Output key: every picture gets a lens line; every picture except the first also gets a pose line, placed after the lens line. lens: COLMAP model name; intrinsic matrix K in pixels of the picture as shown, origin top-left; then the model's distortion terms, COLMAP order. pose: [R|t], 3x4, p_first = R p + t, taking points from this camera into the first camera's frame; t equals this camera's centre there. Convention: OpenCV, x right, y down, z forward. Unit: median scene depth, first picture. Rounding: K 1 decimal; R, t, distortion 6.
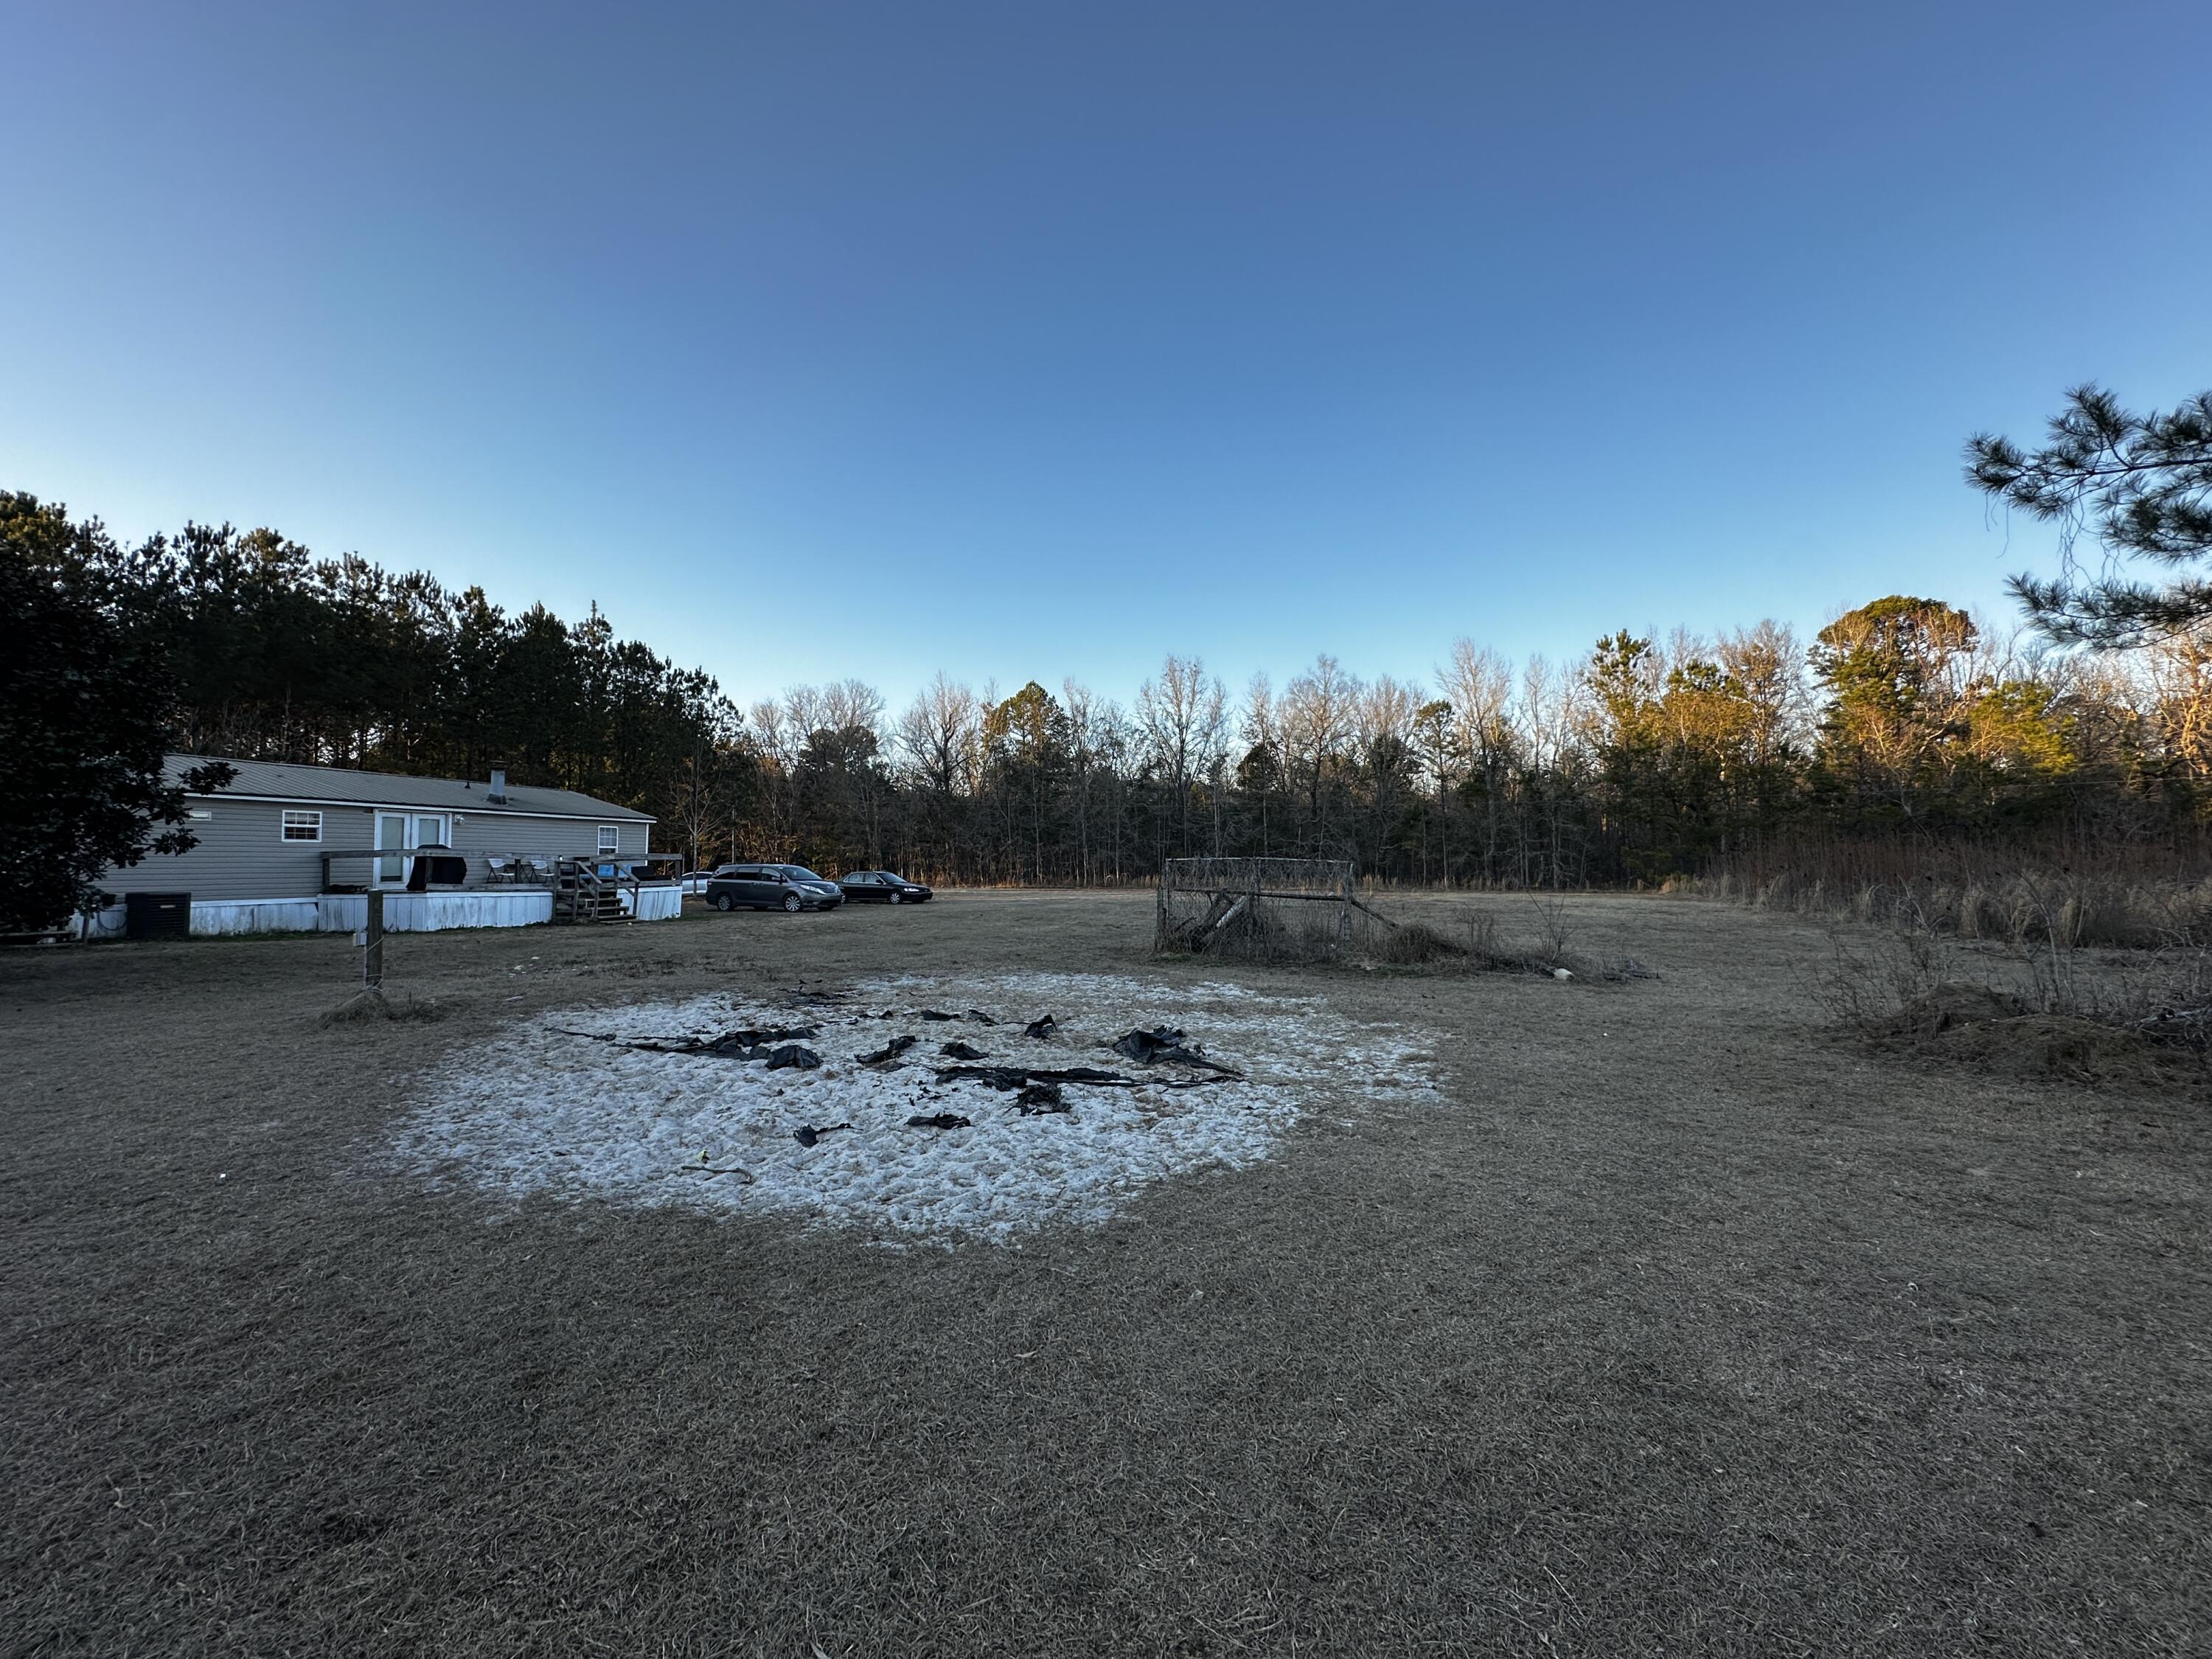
lens RADIAL K [[866.9, 0, 1106.0], [0, 866.9, 829.5], [0, 0, 1]] dist [0.001181, -0.003300]
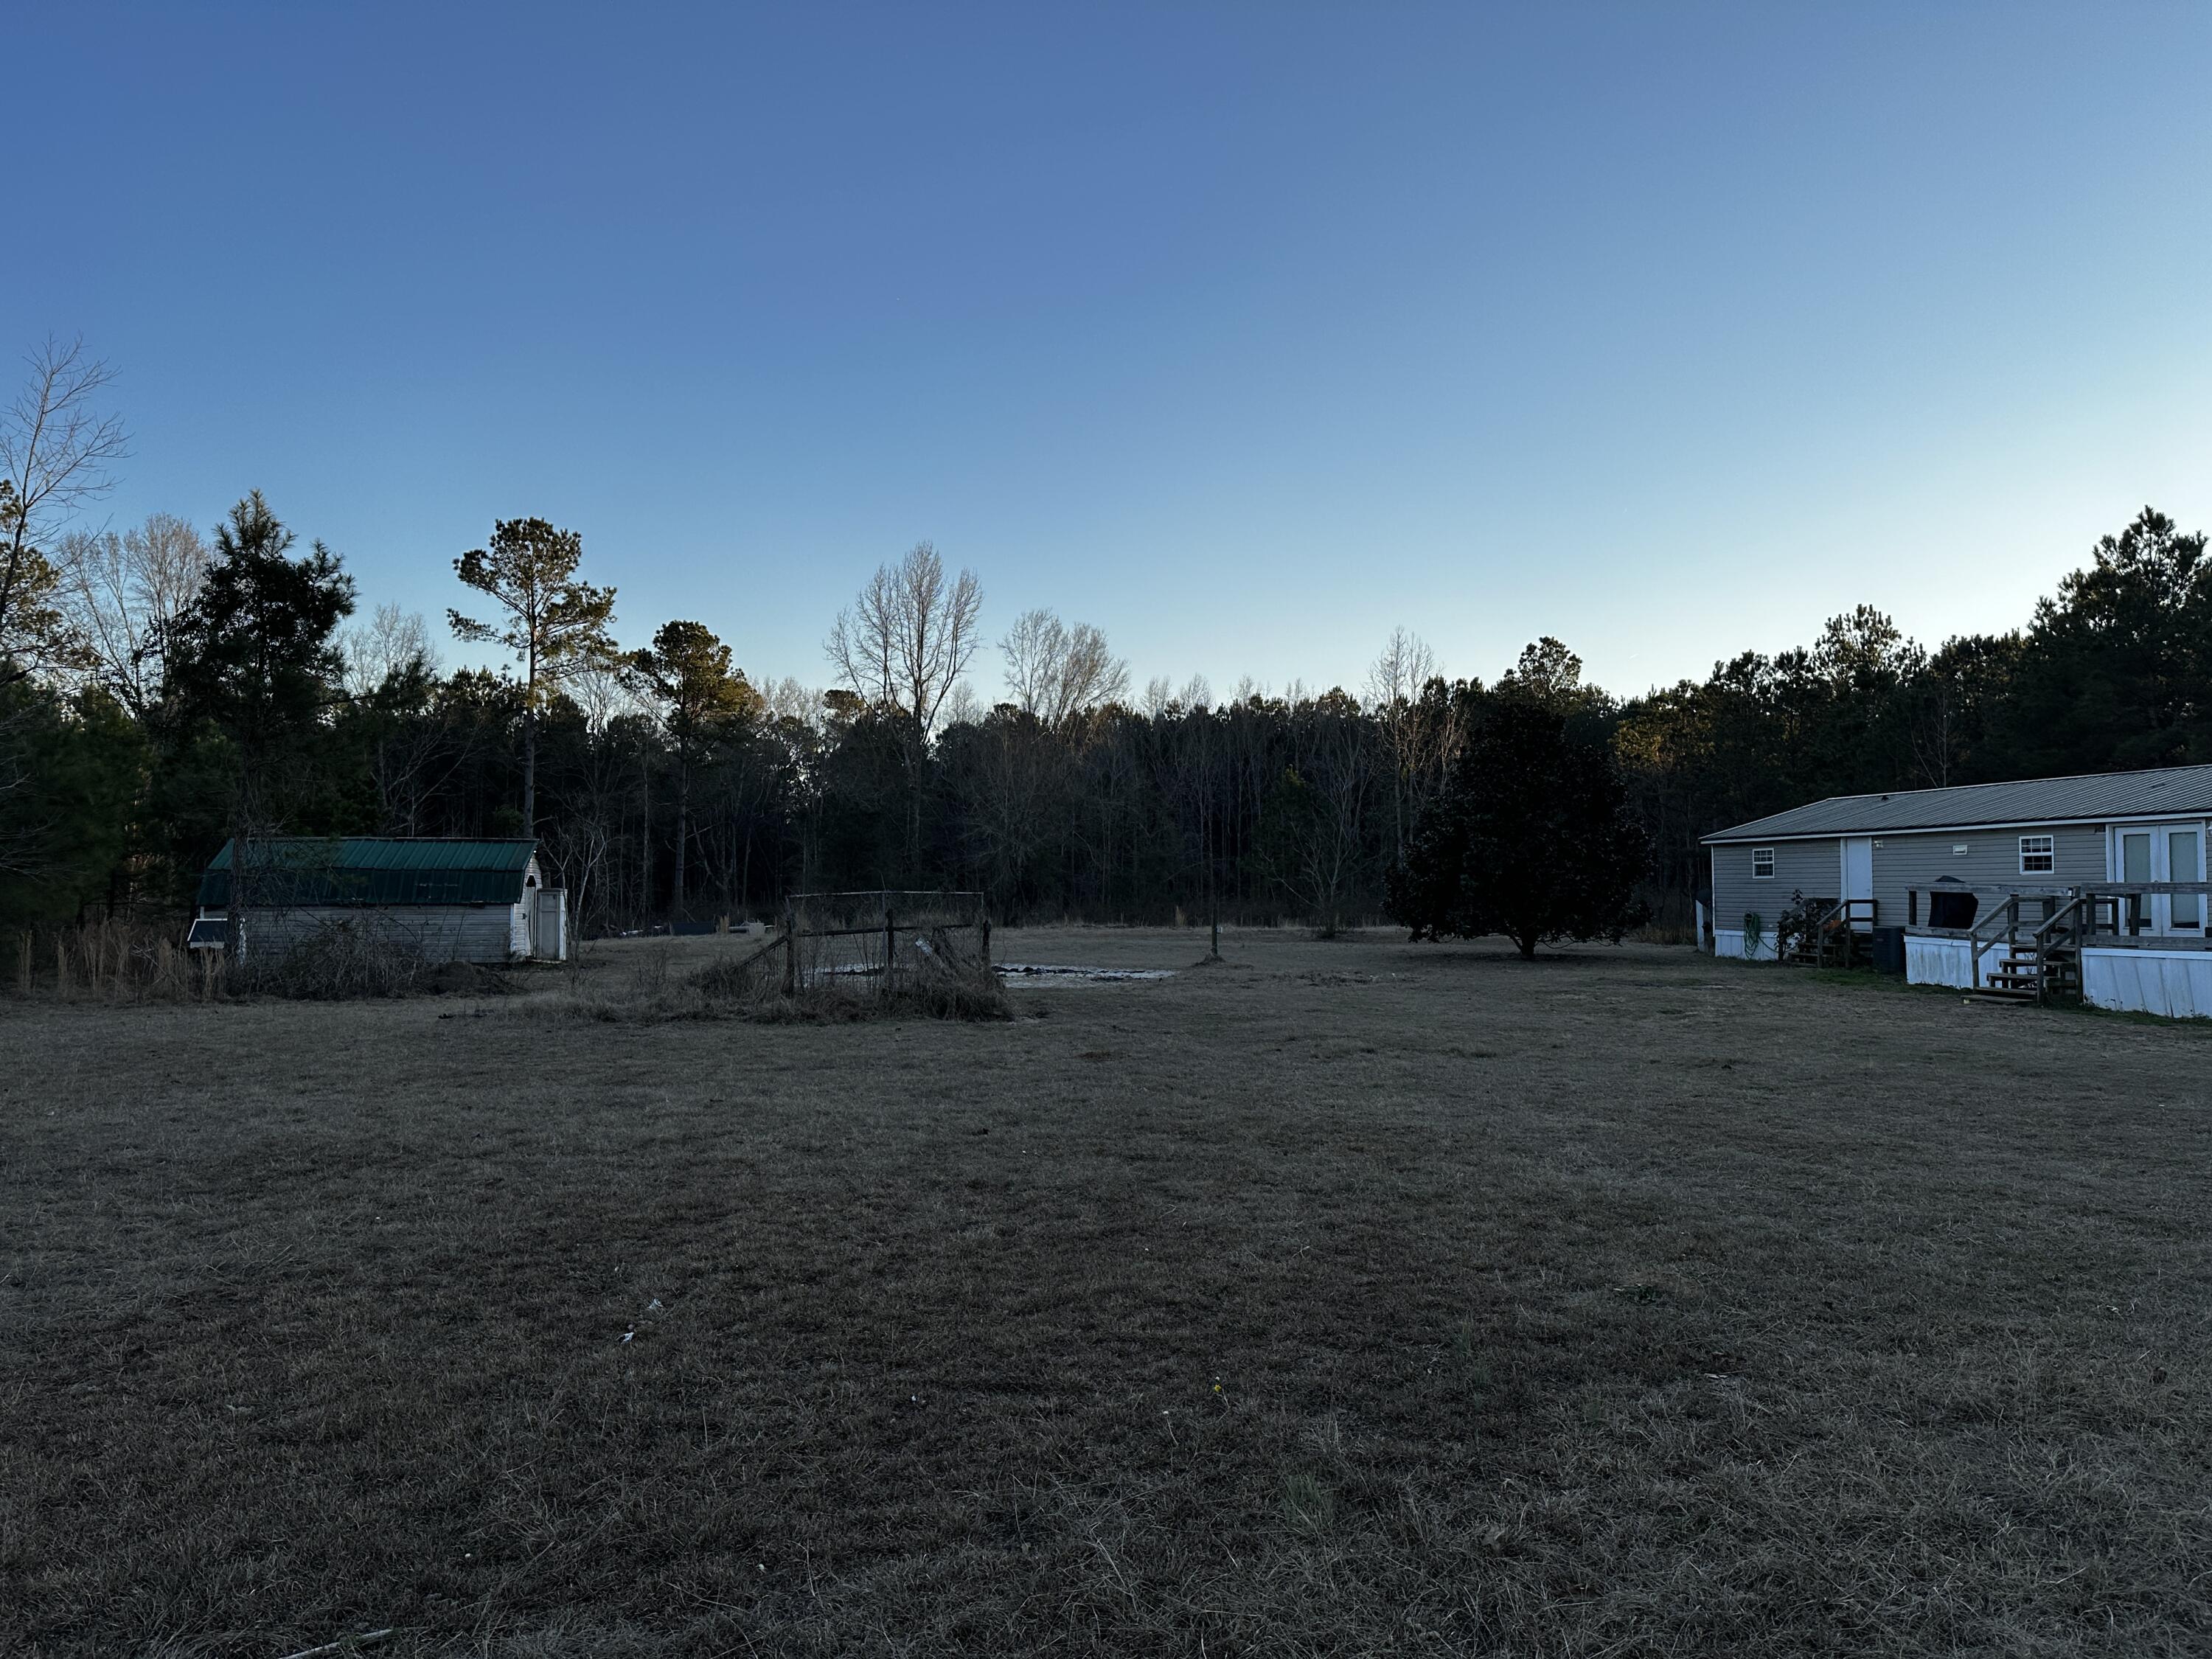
lens RADIAL K [[1520.3, 0, 1106.0], [0, 1520.3, 829.5], [0, 0, 1]] dist [0.020914, -0.003814]
pose [[-0.900074, -0.029548, -0.434734, 0.473876], [0.004744, 0.996975, -0.077584, 0.077471], [0.435711, -0.071894, -0.897211, 1.841999]]
